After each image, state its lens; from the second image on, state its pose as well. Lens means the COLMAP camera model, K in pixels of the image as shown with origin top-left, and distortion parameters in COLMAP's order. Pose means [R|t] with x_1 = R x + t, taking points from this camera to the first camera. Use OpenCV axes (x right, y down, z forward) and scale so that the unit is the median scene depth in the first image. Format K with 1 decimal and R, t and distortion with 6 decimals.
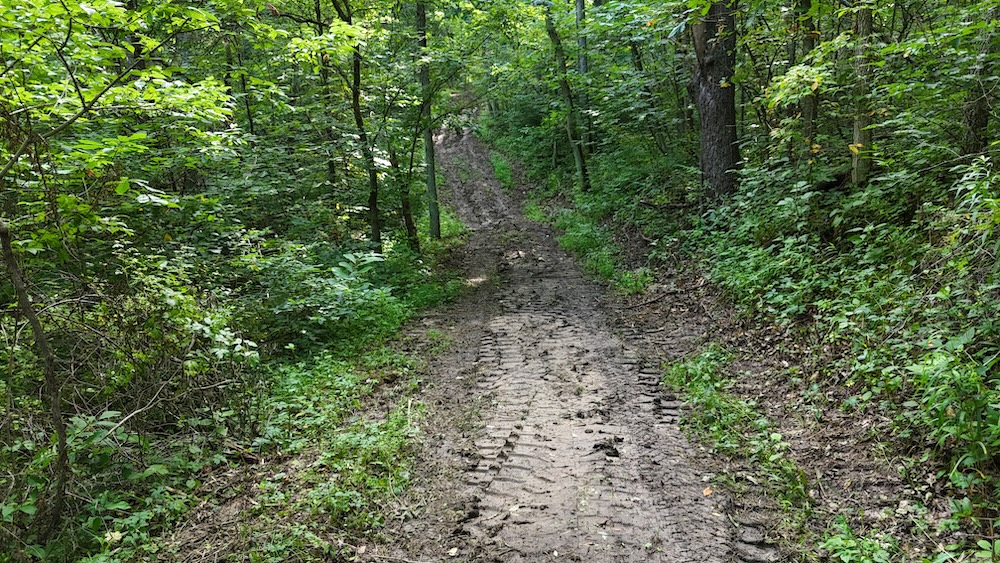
lens RADIAL K [[743.9, 0, 500.0], [0, 743.9, 281.5], [0, 0, 1]] dist [0.066382, -0.044514]
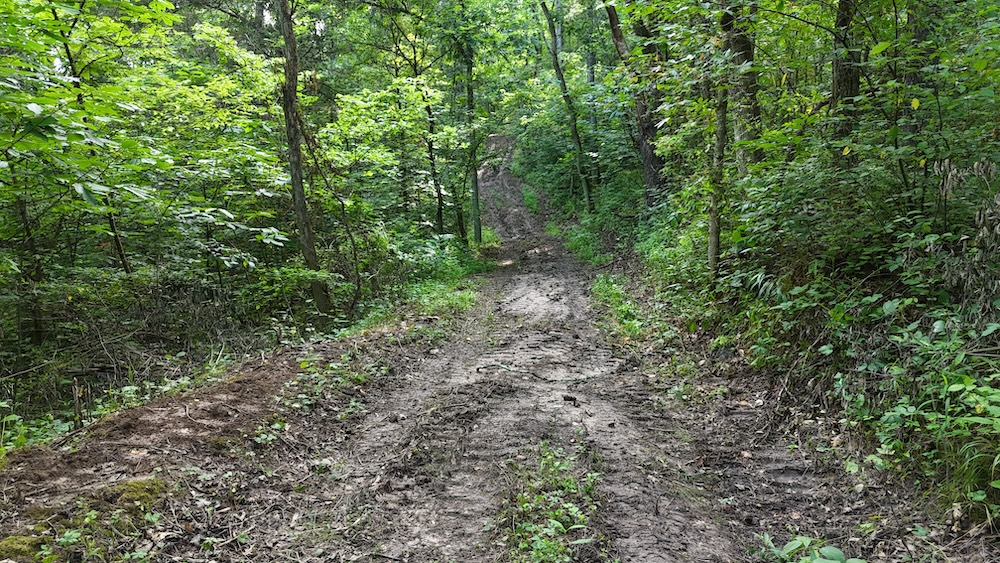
lens RADIAL K [[743.9, 0, 500.0], [0, 743.9, 281.5], [0, 0, 1]] dist [0.066382, -0.044514]
pose [[0.998833, 0.006791, -0.047824, 0.018160], [-0.008997, 0.998898, -0.046068, 0.062893], [0.047459, 0.046445, 0.997793, -0.321266]]
